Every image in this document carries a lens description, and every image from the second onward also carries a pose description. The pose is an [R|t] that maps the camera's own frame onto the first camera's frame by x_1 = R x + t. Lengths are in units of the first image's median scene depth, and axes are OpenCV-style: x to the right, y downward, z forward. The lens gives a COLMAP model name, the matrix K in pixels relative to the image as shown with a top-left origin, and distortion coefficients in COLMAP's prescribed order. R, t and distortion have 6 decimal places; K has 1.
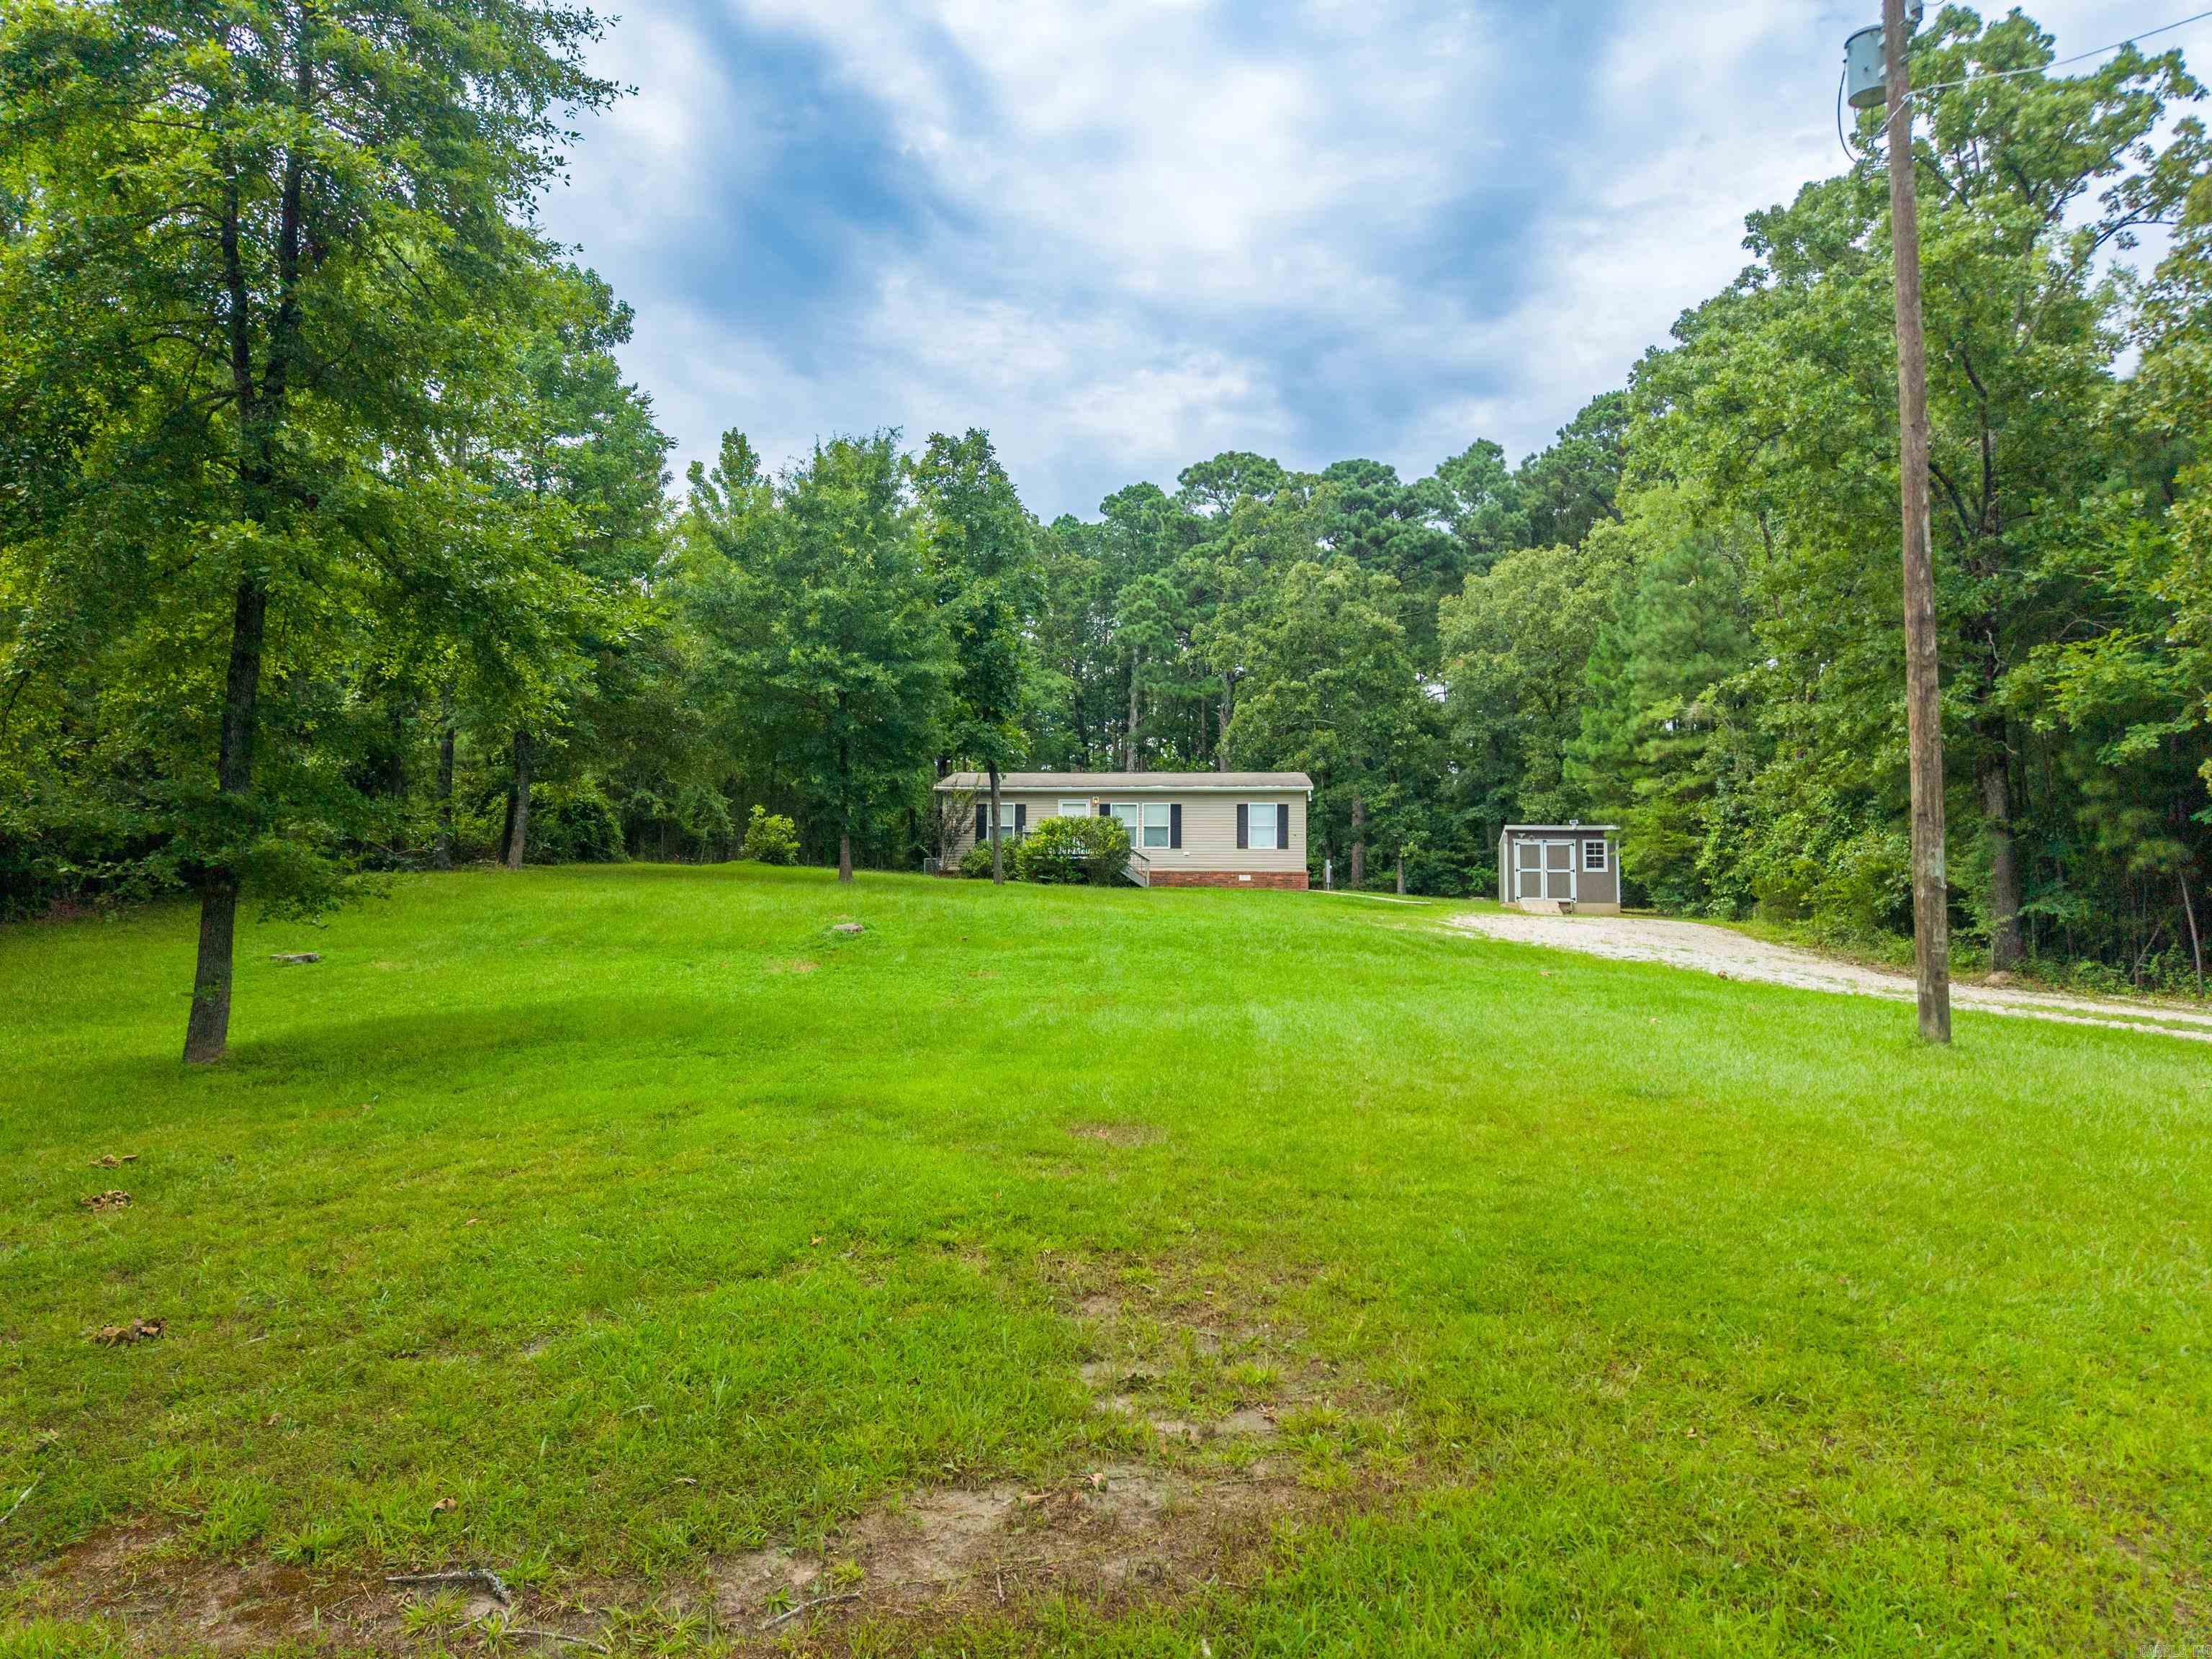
lens RADIAL K [[1501.9, 0, 1109.1], [0, 1501.9, 840.3], [0, 0, 1]] dist [0.027837, -0.024288]
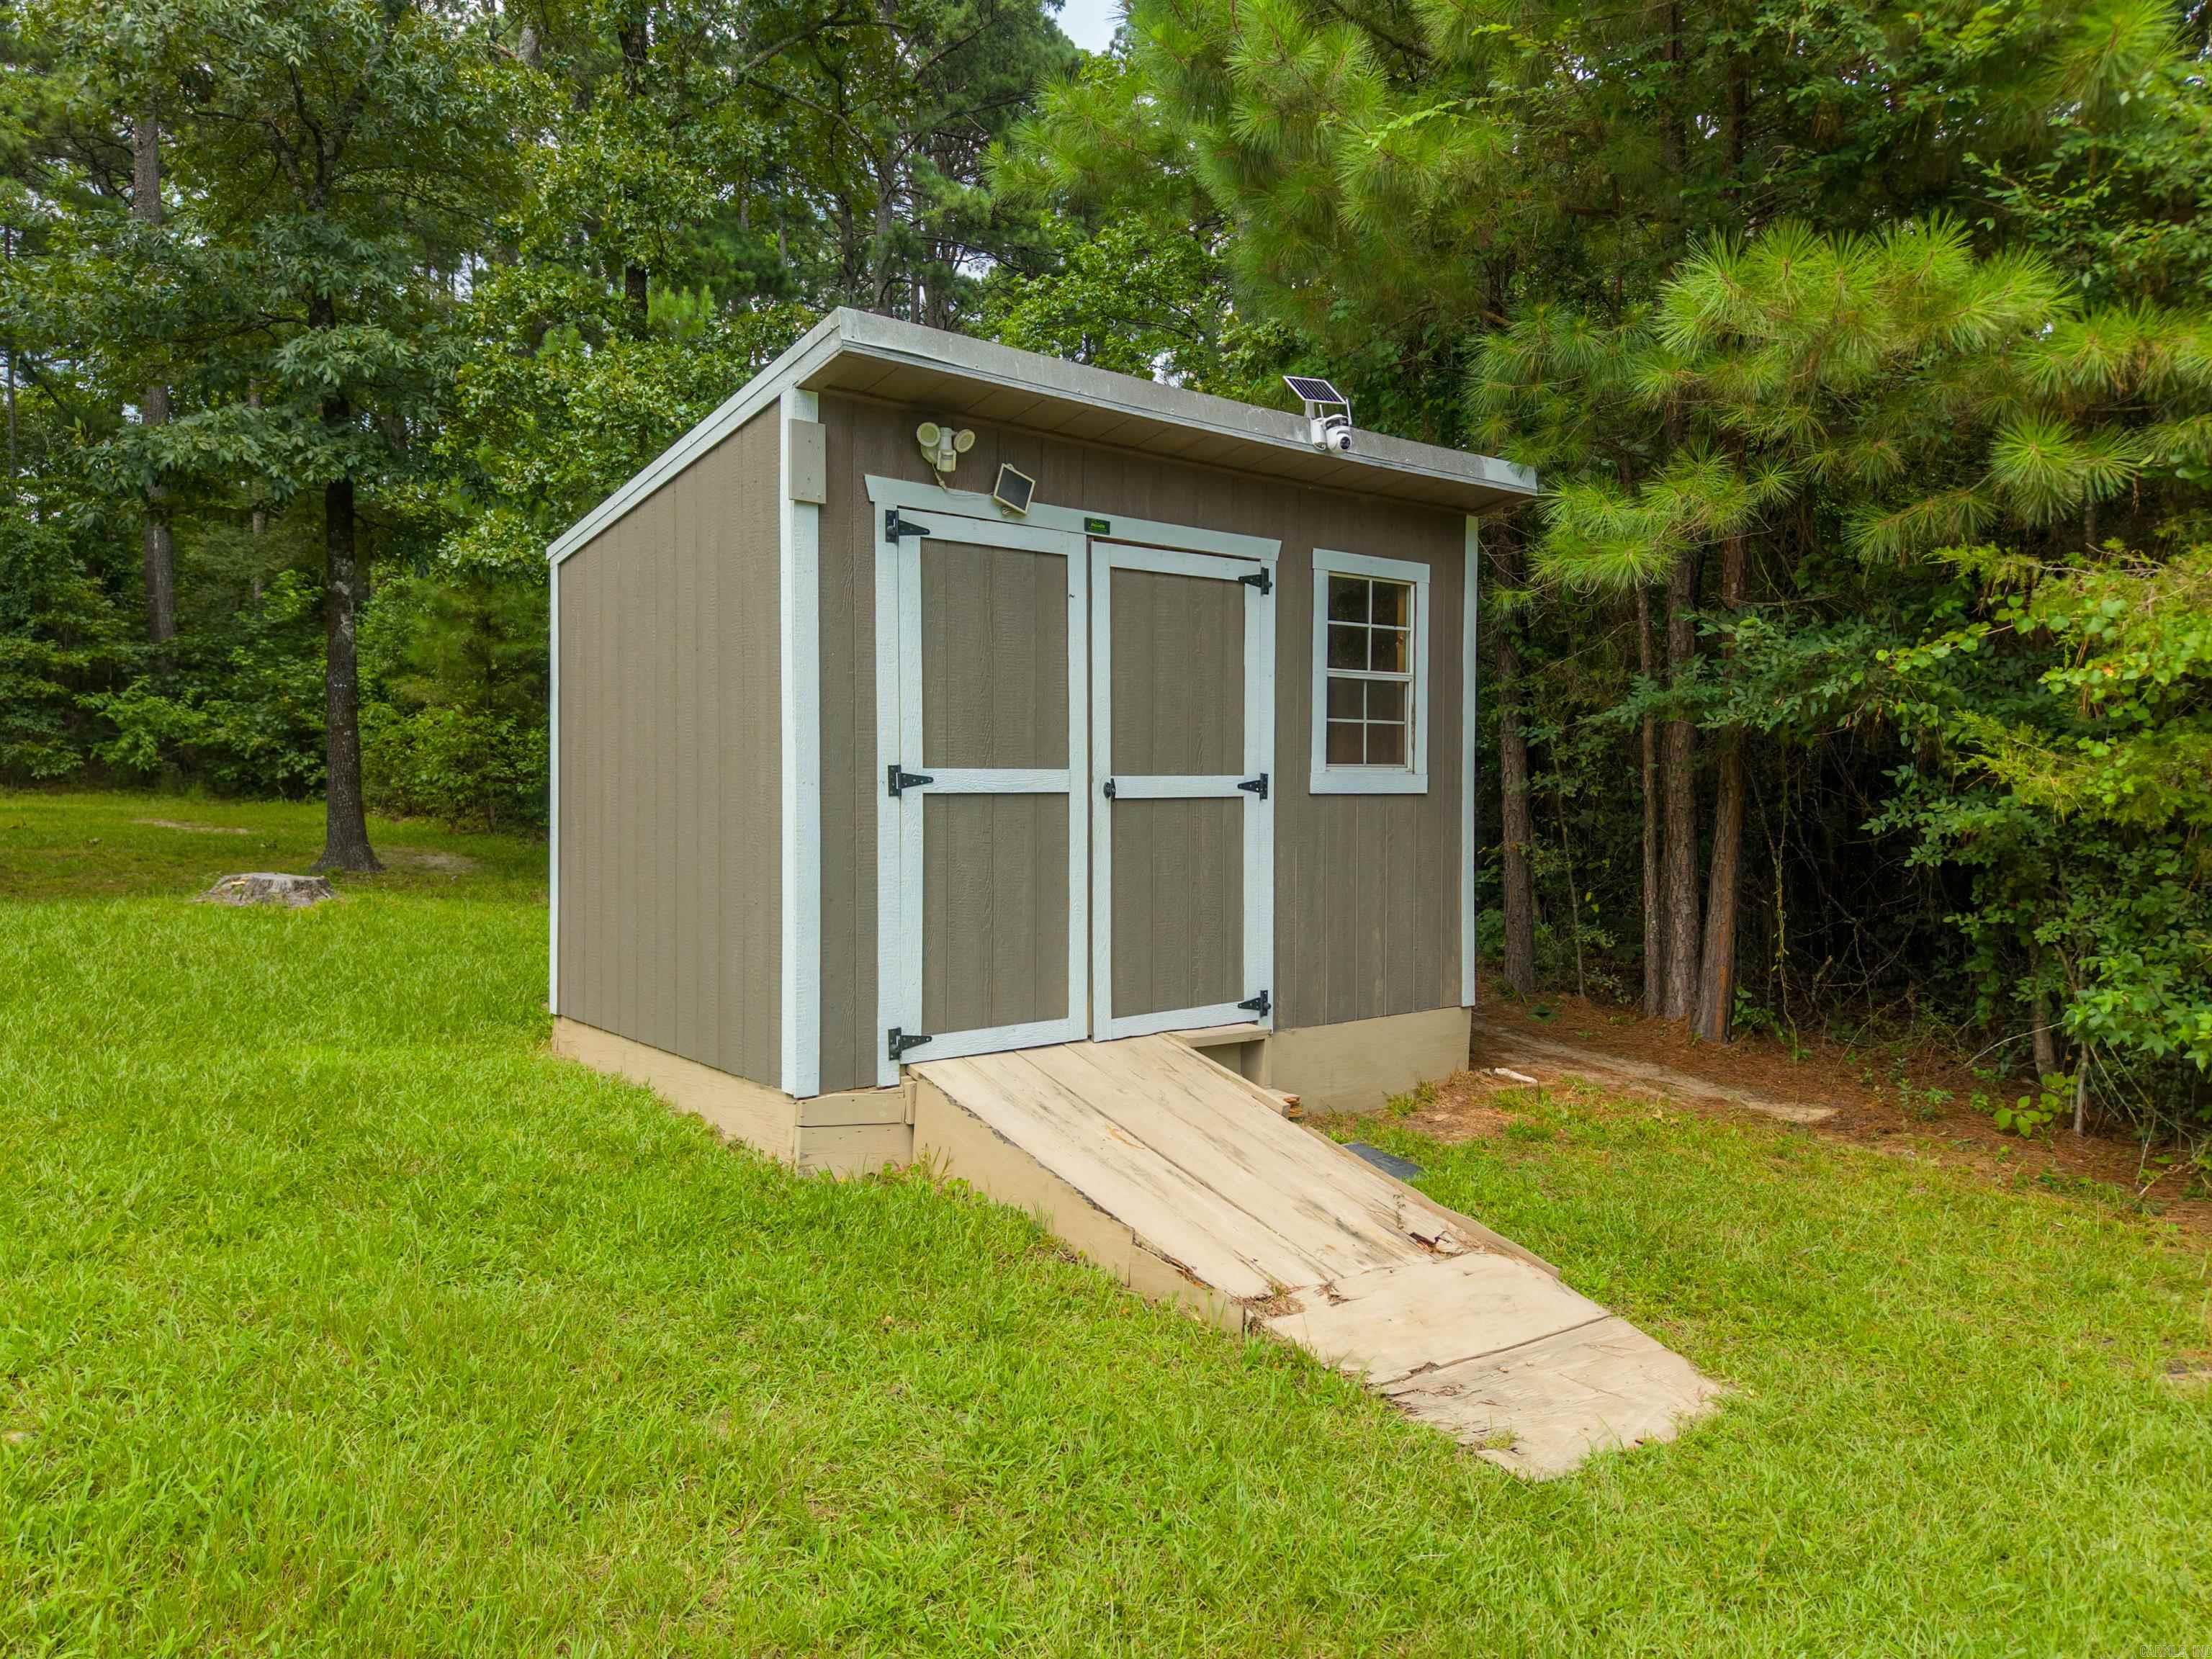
lens RADIAL K [[1501.9, 0, 1096.6], [0, 1501.9, 827.2], [0, 0, 1]] dist [0.027837, -0.024288]
pose [[0.663881, -0.032178, 0.747146, 0.203242], [-0.046749, 0.995334, 0.084406, 0.013657], [-0.746376, -0.090965, 0.659279, 0.928168]]
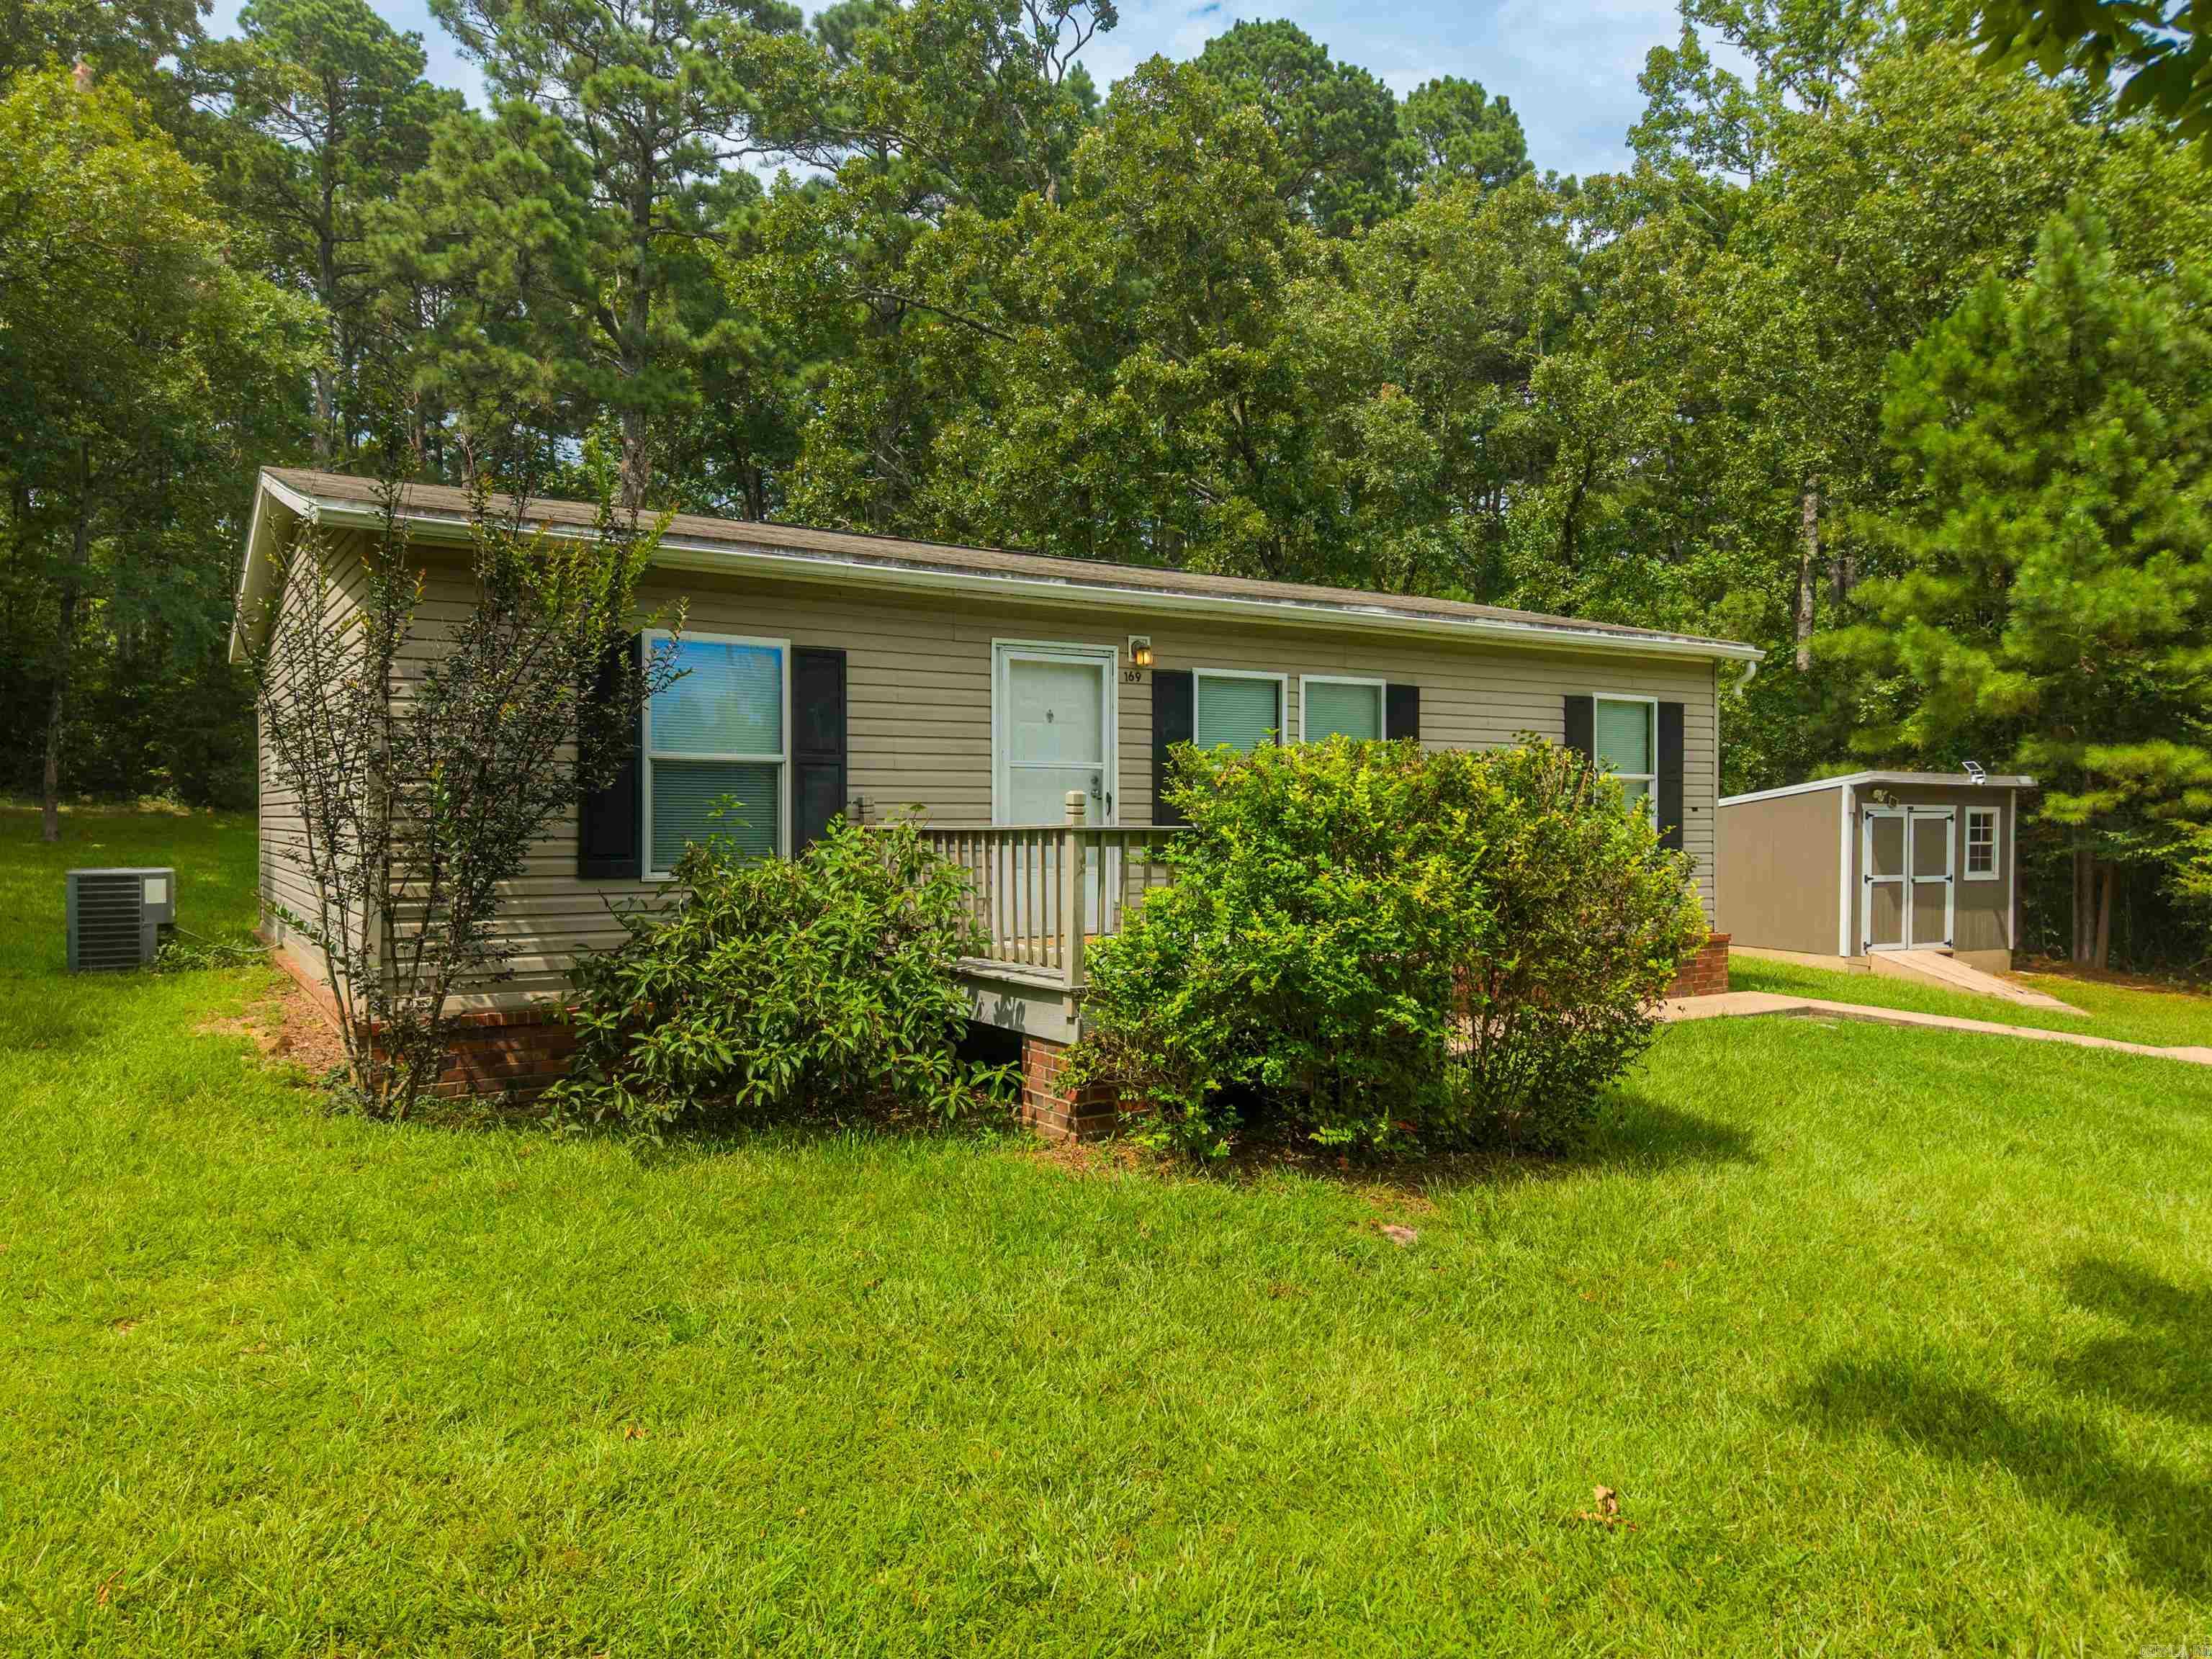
lens RADIAL K [[1501.9, 0, 1102.2], [0, 1501.9, 835.8], [0, 0, 1]] dist [0.027837, -0.024288]
pose [[0.800802, -0.016467, 0.598703, -0.145332], [-0.038781, 0.996099, 0.079269, -0.016888], [-0.597672, -0.086697, 0.797039, 0.803839]]
